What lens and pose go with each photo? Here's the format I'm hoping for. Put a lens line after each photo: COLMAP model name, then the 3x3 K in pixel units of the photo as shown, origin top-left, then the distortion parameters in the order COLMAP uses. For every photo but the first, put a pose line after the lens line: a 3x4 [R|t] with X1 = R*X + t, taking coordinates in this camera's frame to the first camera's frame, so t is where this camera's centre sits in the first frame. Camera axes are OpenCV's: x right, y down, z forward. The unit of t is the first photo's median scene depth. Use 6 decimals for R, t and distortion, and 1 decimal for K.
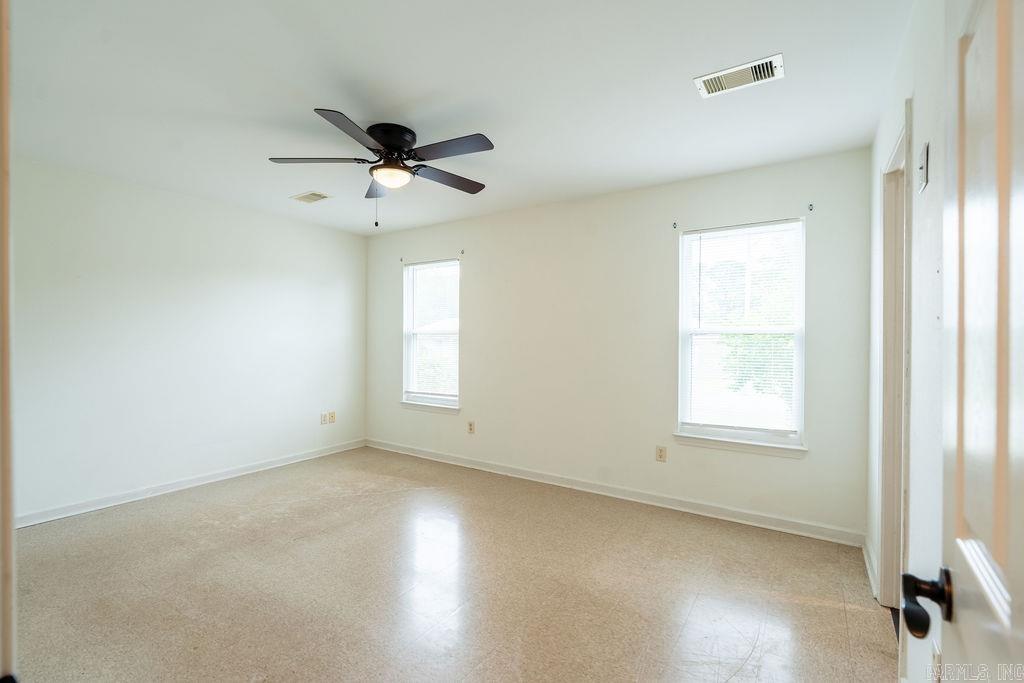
lens RADIAL K [[458.7, 0, 510.6], [0, 458.7, 340.9], [0, 0, 1]] dist [-0.010263, 0.005980]
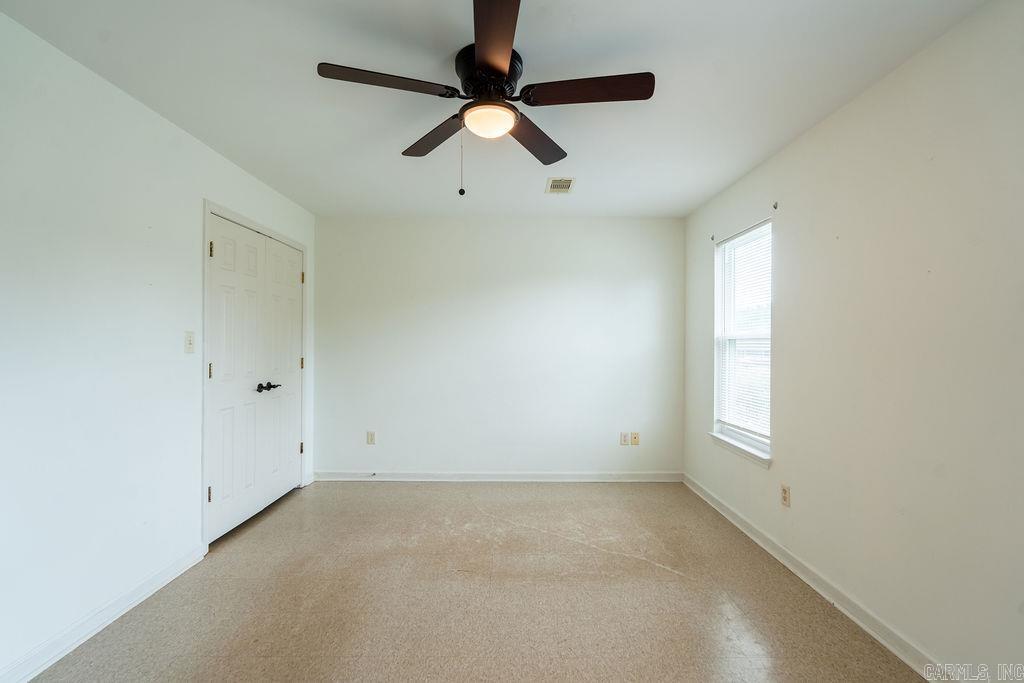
lens RADIAL K [[458.7, 0, 510.6], [0, 458.7, 340.9], [0, 0, 1]] dist [-0.010263, 0.005980]
pose [[0.555642, -0.005259, -0.831405, 0.275710], [-0.007454, 0.999908, -0.011307, -0.005124], [0.831388, 0.012479, 0.555552, 0.481603]]
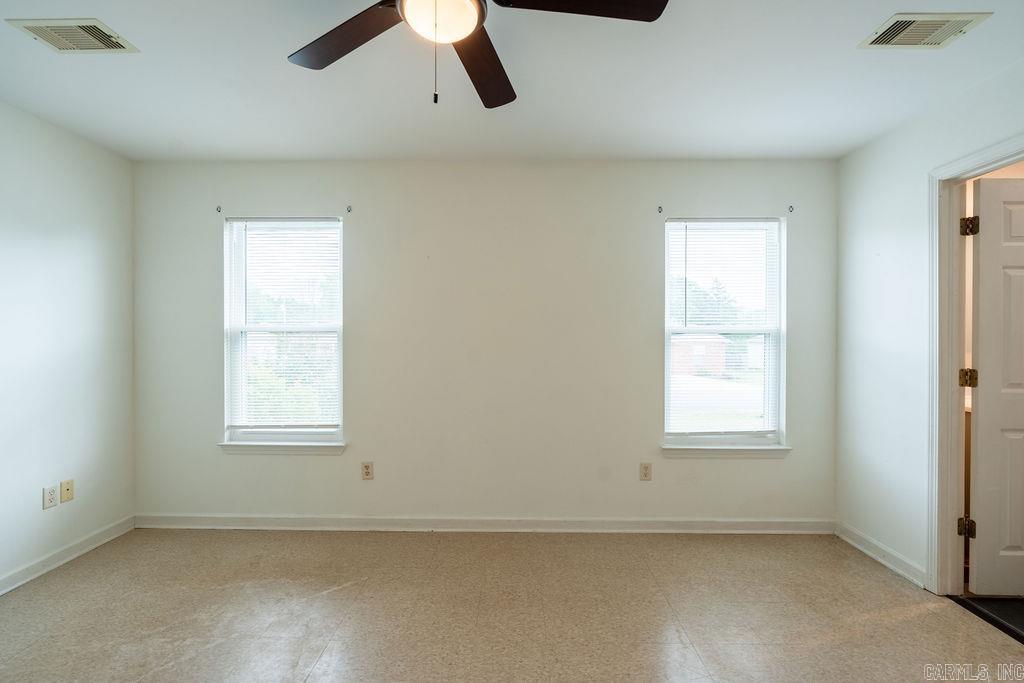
lens RADIAL K [[458.7, 0, 510.6], [0, 458.7, 340.9], [0, 0, 1]] dist [-0.010263, 0.005980]
pose [[0.839505, -0.007268, 0.543304, -0.357666], [0.005648, 0.999973, 0.004650, -0.006383], [-0.543323, -0.000835, 0.839523, 0.416277]]
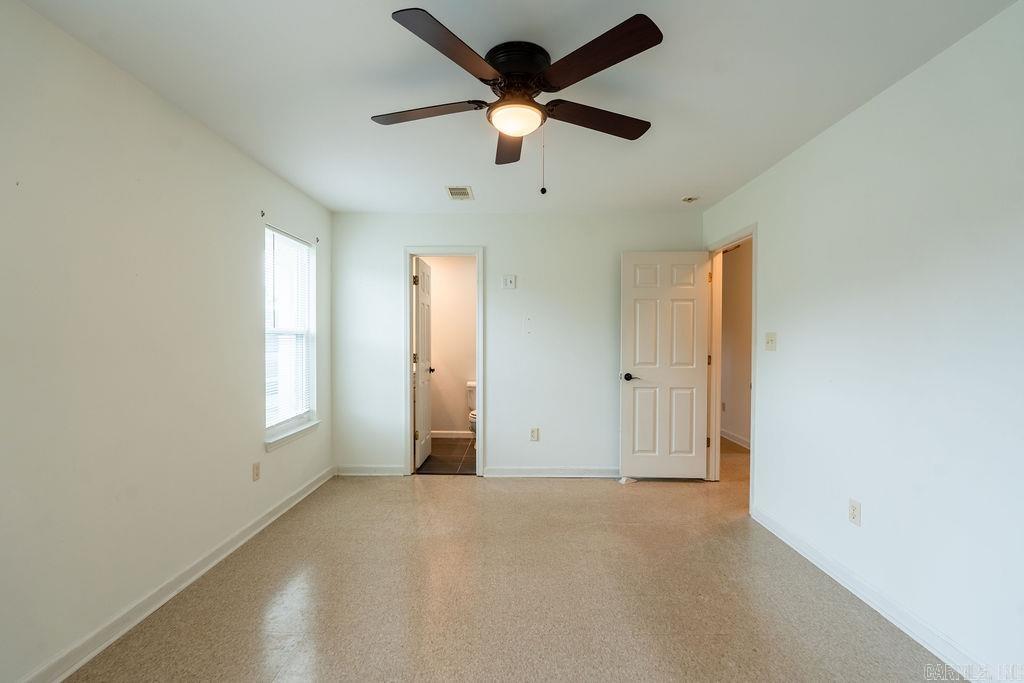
lens RADIAL K [[458.7, 0, 510.6], [0, 458.7, 340.9], [0, 0, 1]] dist [-0.010263, 0.005980]
pose [[-0.545216, -0.011096, 0.838222, -0.665569], [0.000268, 0.999910, 0.013411, -0.012711], [-0.838295, 0.007537, -0.545164, 1.077355]]
